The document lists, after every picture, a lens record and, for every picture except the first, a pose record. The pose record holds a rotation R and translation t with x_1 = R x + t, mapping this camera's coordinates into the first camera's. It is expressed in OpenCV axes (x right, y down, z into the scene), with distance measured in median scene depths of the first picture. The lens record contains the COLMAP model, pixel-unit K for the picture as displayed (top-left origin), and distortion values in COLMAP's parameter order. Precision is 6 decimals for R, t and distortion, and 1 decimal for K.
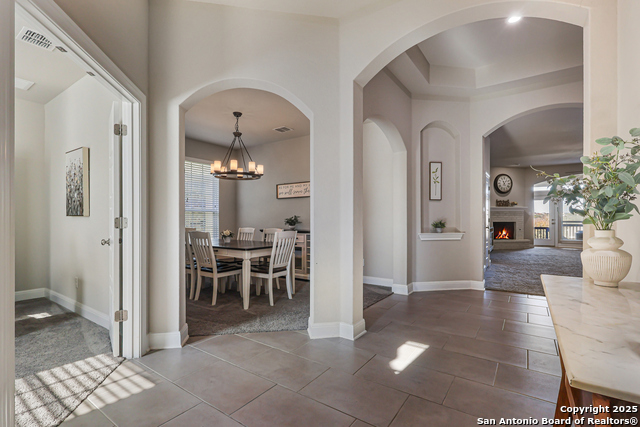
lens RADIAL K [[297.8, 0, 322.4], [0, 297.8, 217.2], [0, 0, 1]] dist [-0.000597, -0.000454]
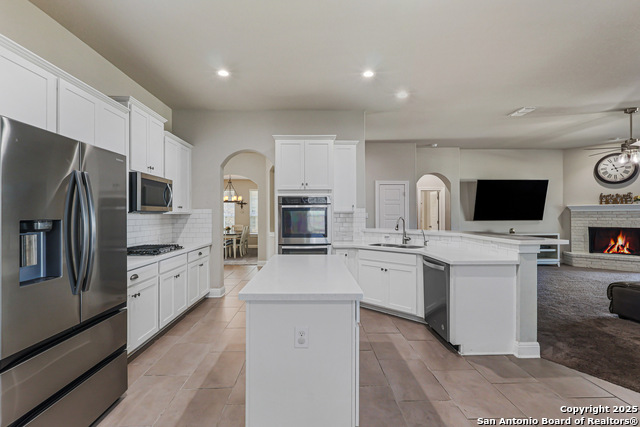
lens RADIAL K [[297.8, 0, 317.0], [0, 297.8, 214.6], [0, 0, 1]] dist [-0.000597, -0.000454]
pose [[0.587490, -0.001983, -0.809229, 1.429660], [0.007840, 0.999964, 0.003241, -0.036945], [0.809193, -0.008248, 0.587484, 0.178223]]
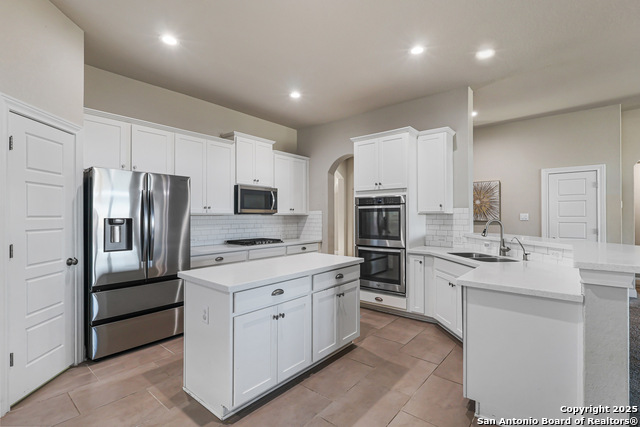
lens RADIAL K [[297.8, 0, 315.2], [0, 297.8, 213.6], [0, 0, 1]] dist [-0.000597, -0.000454]
pose [[-0.097810, -0.008230, -0.995171, 1.532757], [0.006370, 0.999940, -0.008895, -0.034206], [0.995185, -0.007209, -0.097751, 0.502245]]
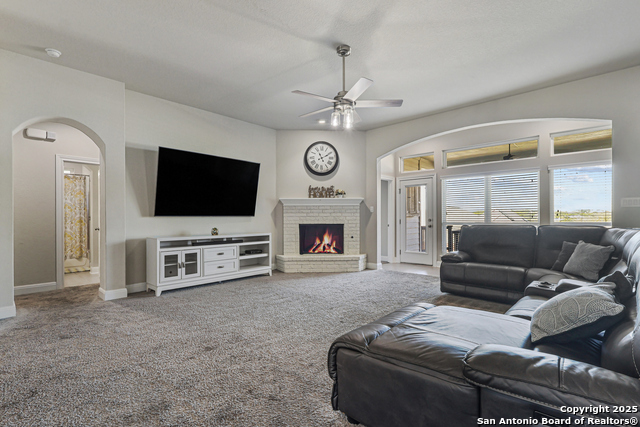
lens RADIAL K [[297.8, 0, 319.0], [0, 297.8, 217.5], [0, 0, 1]] dist [-0.000597, -0.000454]
pose [[0.990144, -0.004738, -0.139973, 1.304249], [0.005187, 0.999983, 0.002840, 0.002675], [0.139957, -0.003538, 0.990151, 0.807001]]
